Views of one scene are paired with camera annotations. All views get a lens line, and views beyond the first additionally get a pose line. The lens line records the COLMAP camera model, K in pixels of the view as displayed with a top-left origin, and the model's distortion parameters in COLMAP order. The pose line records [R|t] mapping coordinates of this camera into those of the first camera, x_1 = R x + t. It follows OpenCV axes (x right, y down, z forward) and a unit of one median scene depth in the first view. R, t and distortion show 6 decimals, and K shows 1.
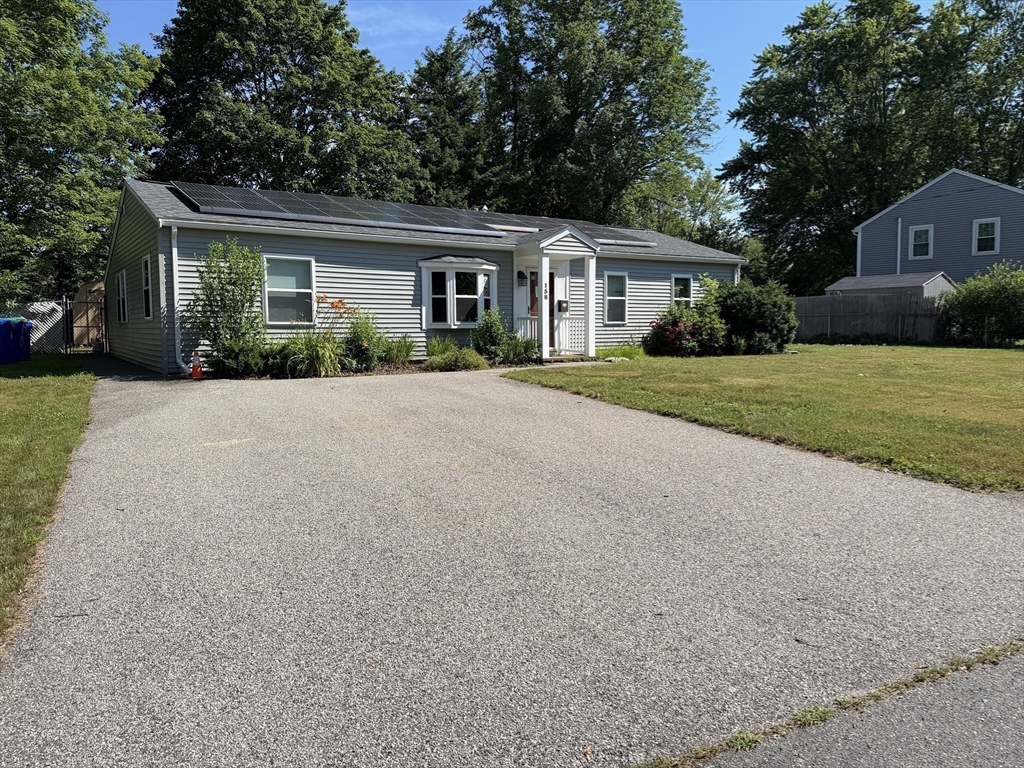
lens RADIAL K [[715.1, 0, 510.0], [0, 715.1, 384.7], [0, 0, 1]] dist [0.039654, -0.068453]
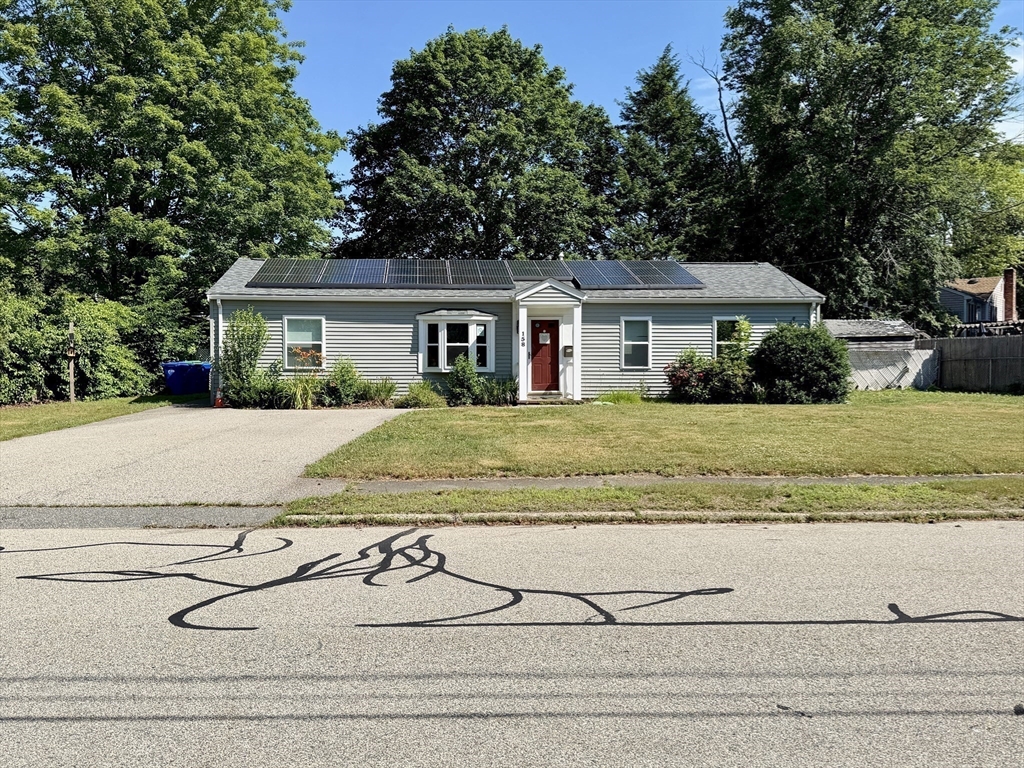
lens RADIAL K [[915.5, 0, 512.9], [0, 915.5, 379.6], [0, 0, 1]] dist [0.039424, 0.006364]
pose [[0.870863, 0.015355, -0.491285, 0.726669], [-0.044486, 0.997872, -0.047668, -0.001763], [0.489508, 0.063368, 0.869693, -0.220339]]
